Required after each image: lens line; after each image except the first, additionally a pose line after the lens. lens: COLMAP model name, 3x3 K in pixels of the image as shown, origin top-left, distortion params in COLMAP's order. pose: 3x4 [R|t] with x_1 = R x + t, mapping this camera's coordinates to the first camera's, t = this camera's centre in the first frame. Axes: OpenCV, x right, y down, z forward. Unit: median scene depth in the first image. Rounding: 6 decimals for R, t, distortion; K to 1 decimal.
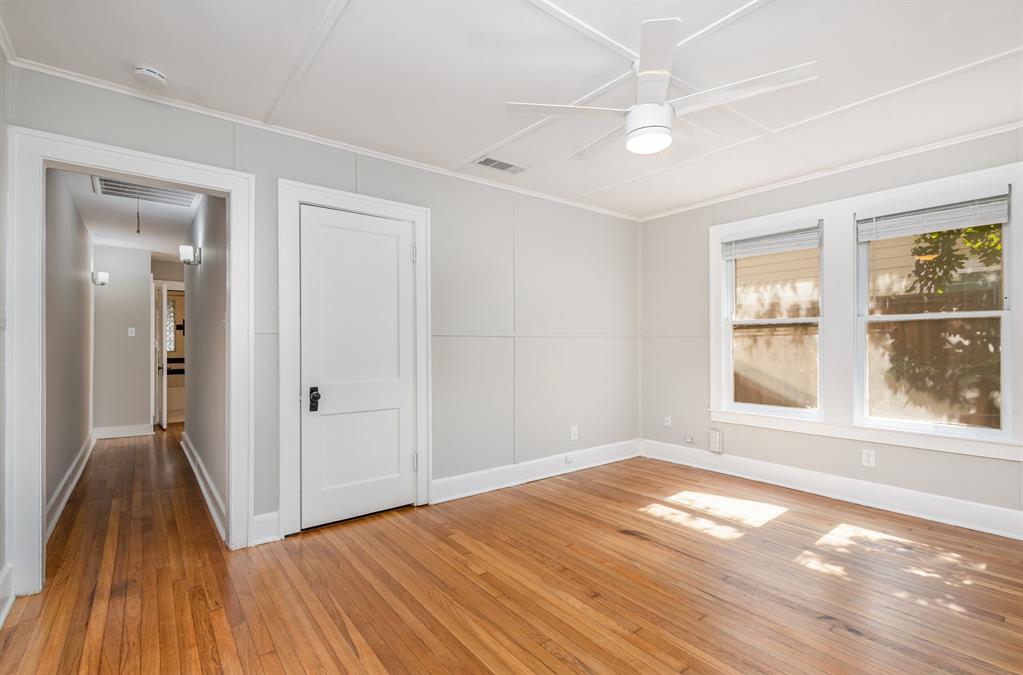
lens RADIAL K [[482.1, 0, 512.4], [0, 482.1, 342.4], [0, 0, 1]] dist [0.006229, 0.000125]
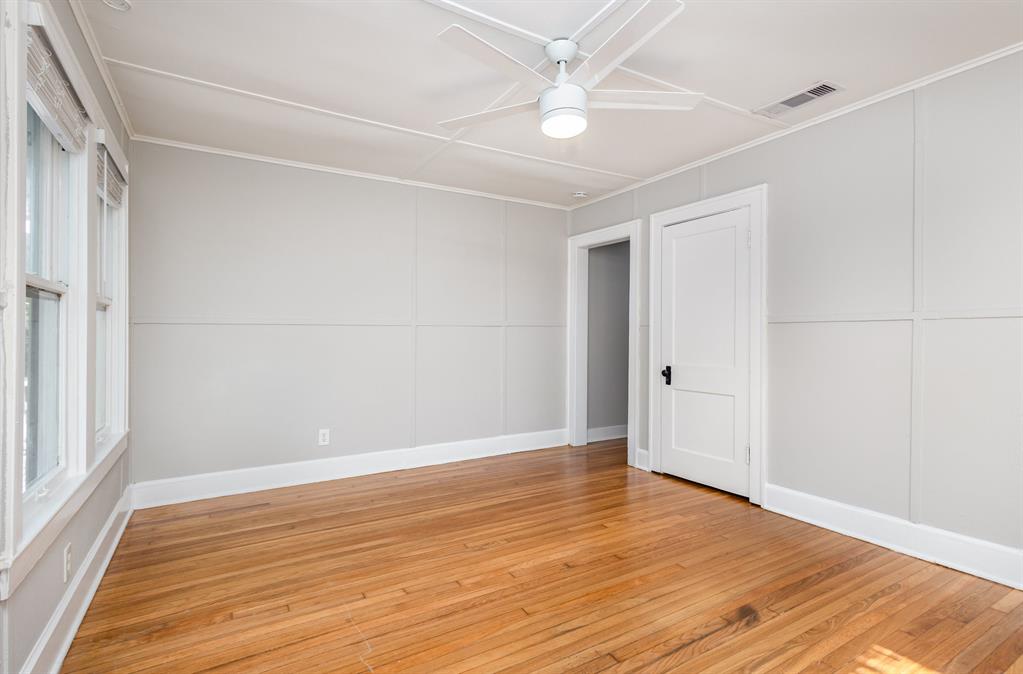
lens RADIAL K [[482.1, 0, 513.2], [0, 482.1, 336.3], [0, 0, 1]] dist [0.006229, 0.000125]
pose [[-0.112713, 0.004045, -0.993619, 0.926849], [0.002128, 0.999990, 0.003829, 0.007174], [0.993625, -0.001683, -0.112720, 0.740327]]
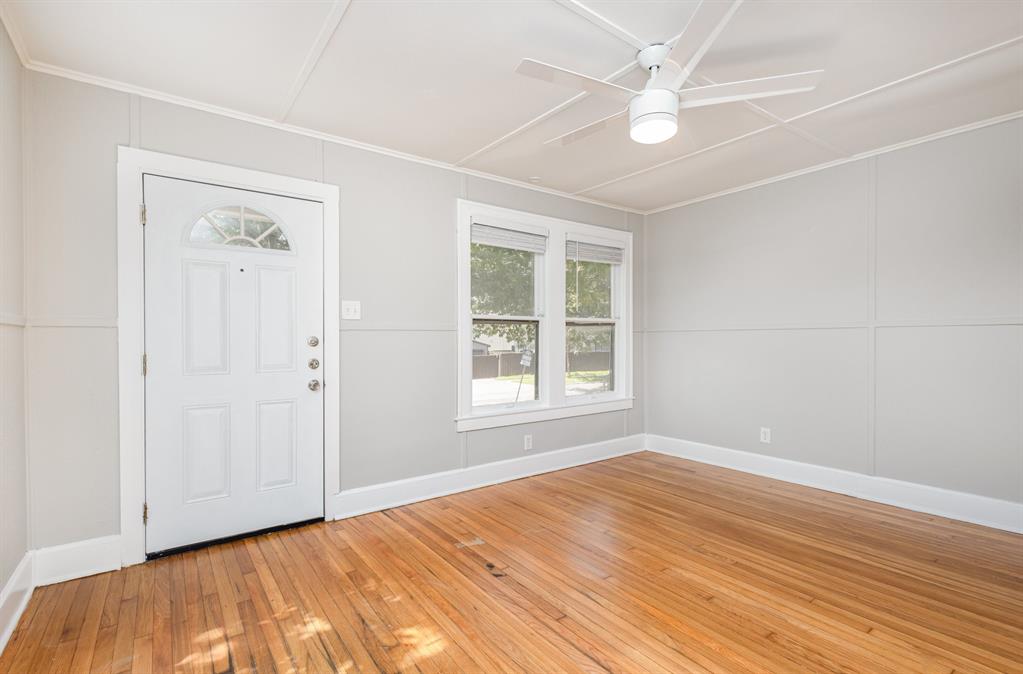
lens RADIAL K [[482.1, 0, 513.6], [0, 482.1, 337.0], [0, 0, 1]] dist [0.006229, 0.000125]
pose [[-0.999883, 0.005036, 0.014475, 0.405052], [0.004956, 0.999972, -0.005532, 0.006680], [-0.014503, -0.005459, -0.999880, 1.456549]]
